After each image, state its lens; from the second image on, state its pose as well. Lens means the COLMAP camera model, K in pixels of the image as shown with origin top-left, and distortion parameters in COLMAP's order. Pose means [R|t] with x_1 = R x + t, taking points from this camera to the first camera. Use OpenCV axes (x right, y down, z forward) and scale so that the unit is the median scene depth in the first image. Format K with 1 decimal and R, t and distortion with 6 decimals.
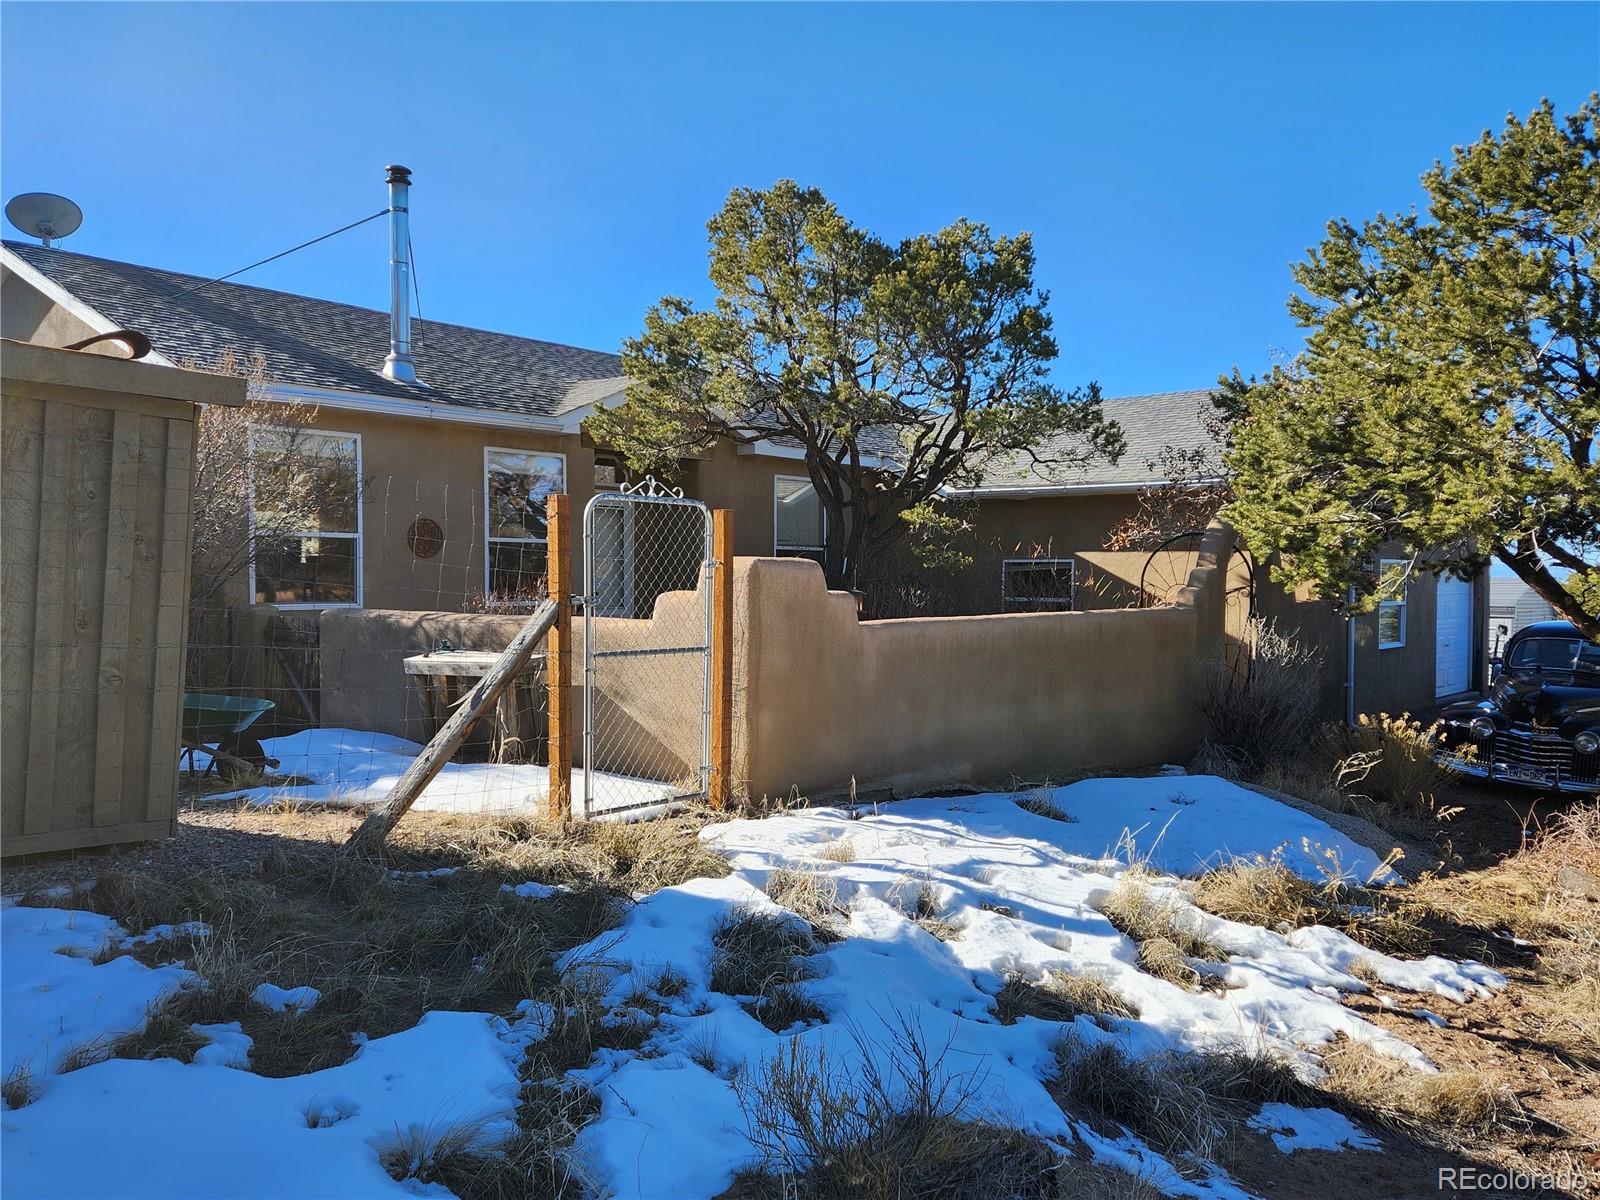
lens RADIAL K [[1249.5, 0, 800.0], [0, 1249.5, 600.0], [0, 0, 1]] dist [0.103362, -0.102469]
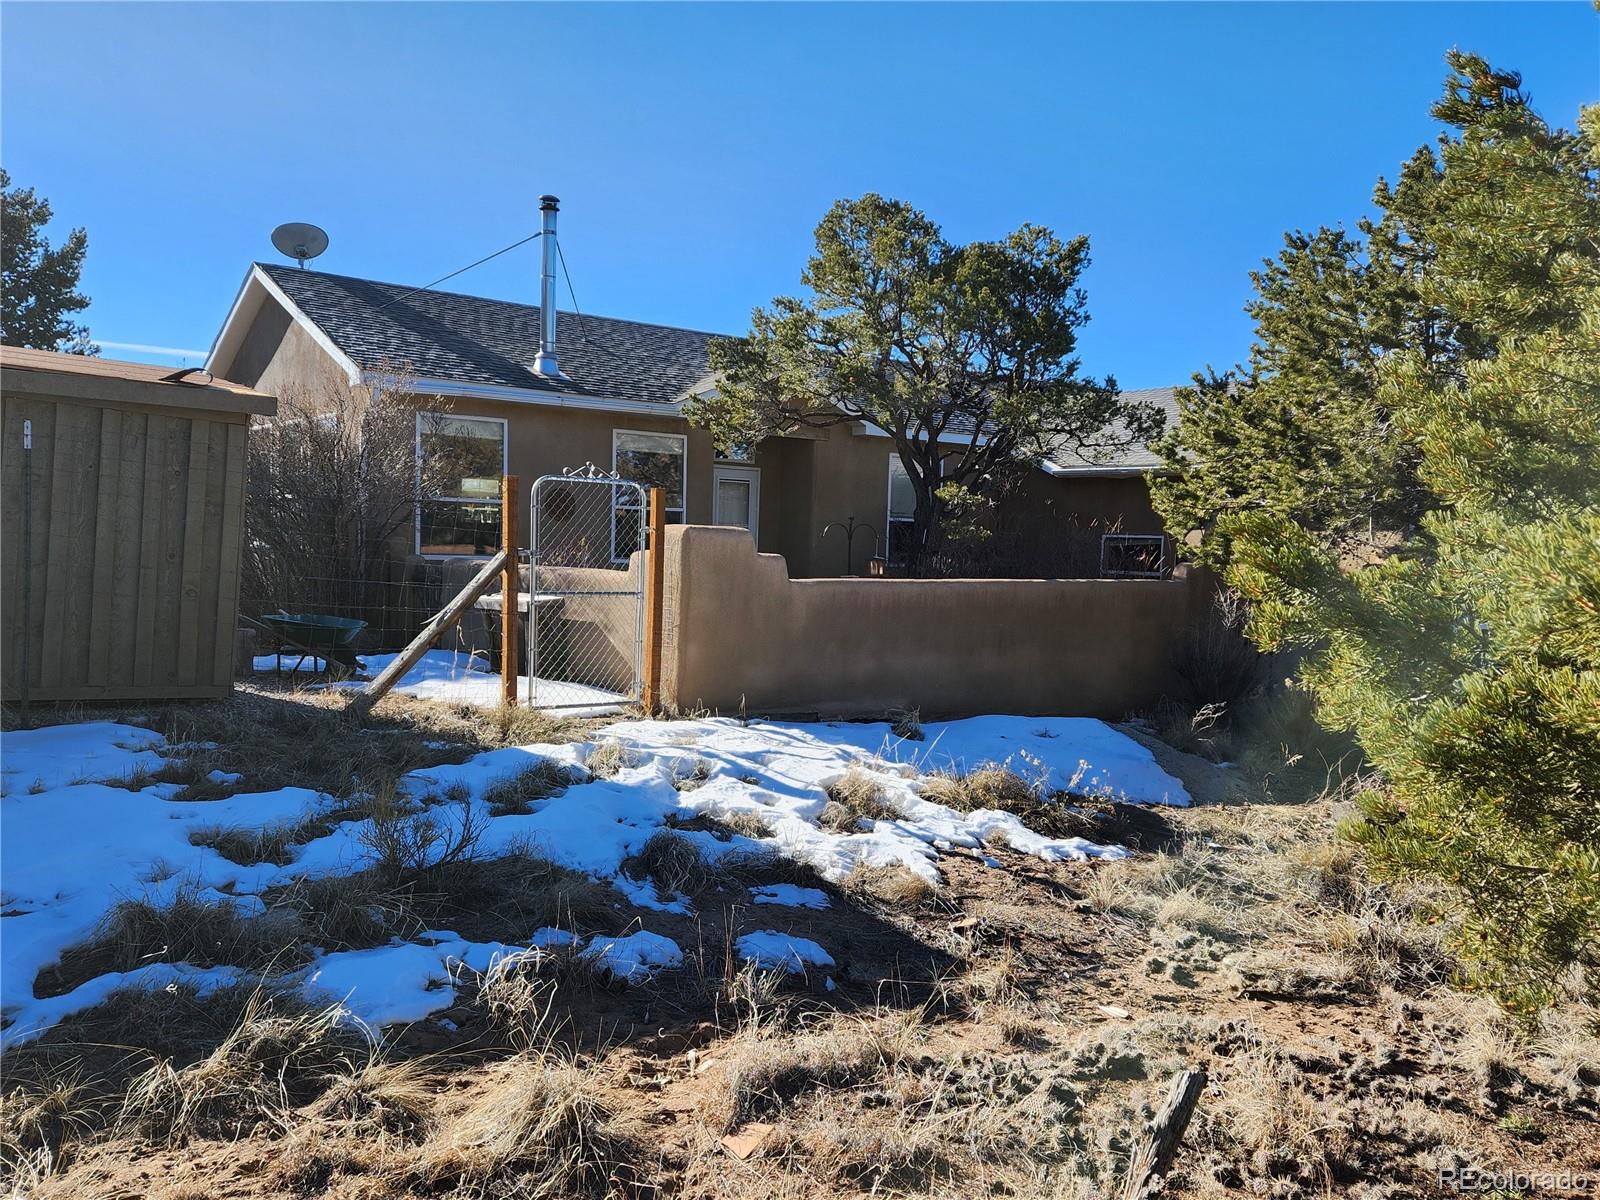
lens RADIAL K [[1249.5, 0, 800.0], [0, 1249.5, 600.0], [0, 0, 1]] dist [0.103362, -0.102469]
pose [[0.975765, 0.035698, -0.215890, 0.308801], [-0.030576, 0.999167, 0.027019, 0.004094], [0.216675, -0.019763, 0.976044, -0.209832]]
